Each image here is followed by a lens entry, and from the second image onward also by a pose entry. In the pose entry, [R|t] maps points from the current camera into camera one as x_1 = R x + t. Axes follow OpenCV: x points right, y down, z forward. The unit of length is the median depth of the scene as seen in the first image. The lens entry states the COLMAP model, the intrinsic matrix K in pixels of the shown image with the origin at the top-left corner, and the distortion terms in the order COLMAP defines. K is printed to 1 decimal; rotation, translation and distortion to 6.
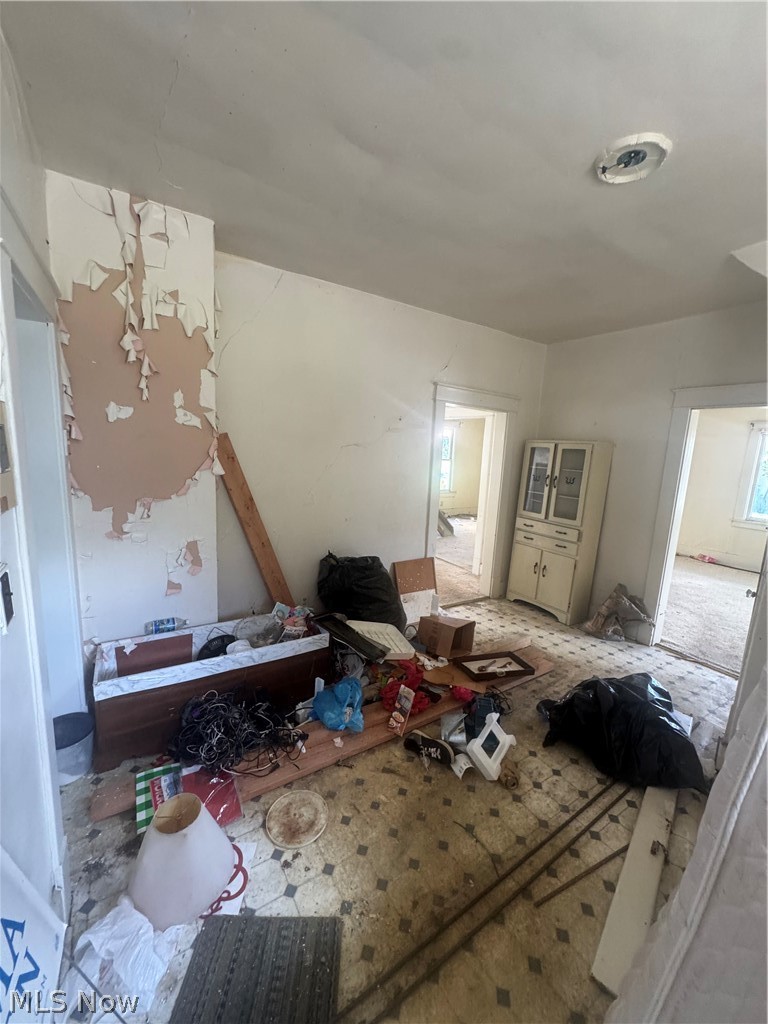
lens RADIAL K [[410.4, 0, 383.2], [0, 410.4, 514.7], [0, 0, 1]] dist [-0.000043, -0.000020]
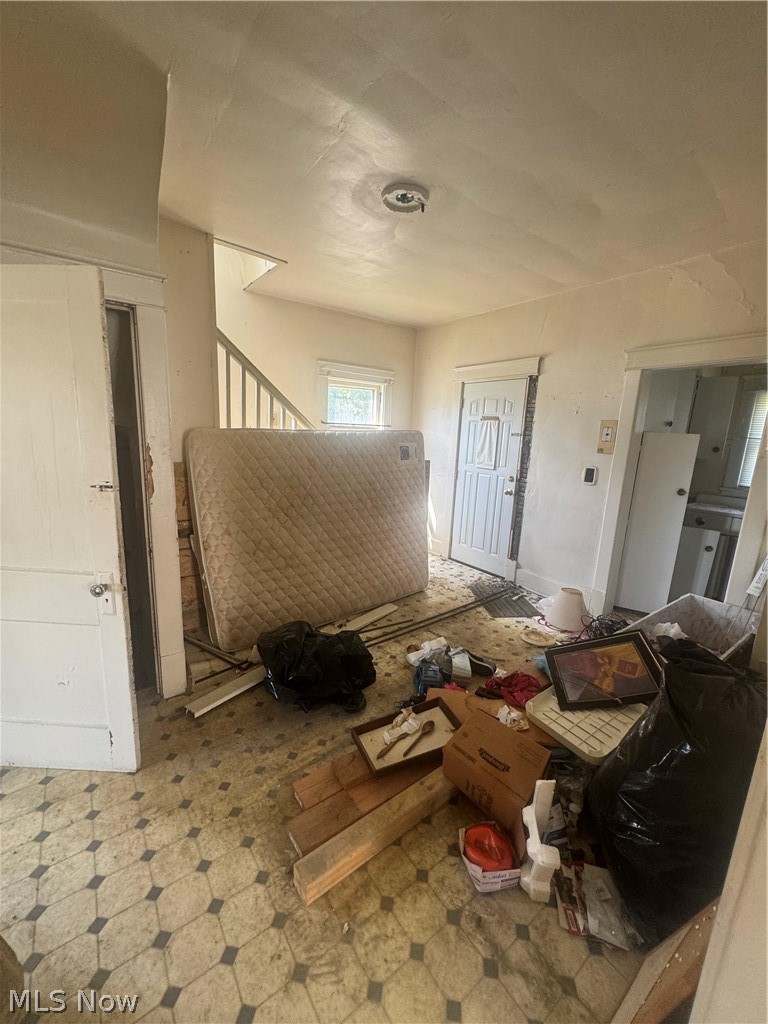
lens RADIAL K [[410.4, 0, 386.2], [0, 410.4, 510.3], [0, 0, 1]] dist [-0.000043, -0.000020]
pose [[-0.992357, -0.079432, -0.094436, 0.618043], [-0.108229, 0.927875, 0.356838, -0.315710], [0.059280, 0.364332, -0.929381, 2.291435]]
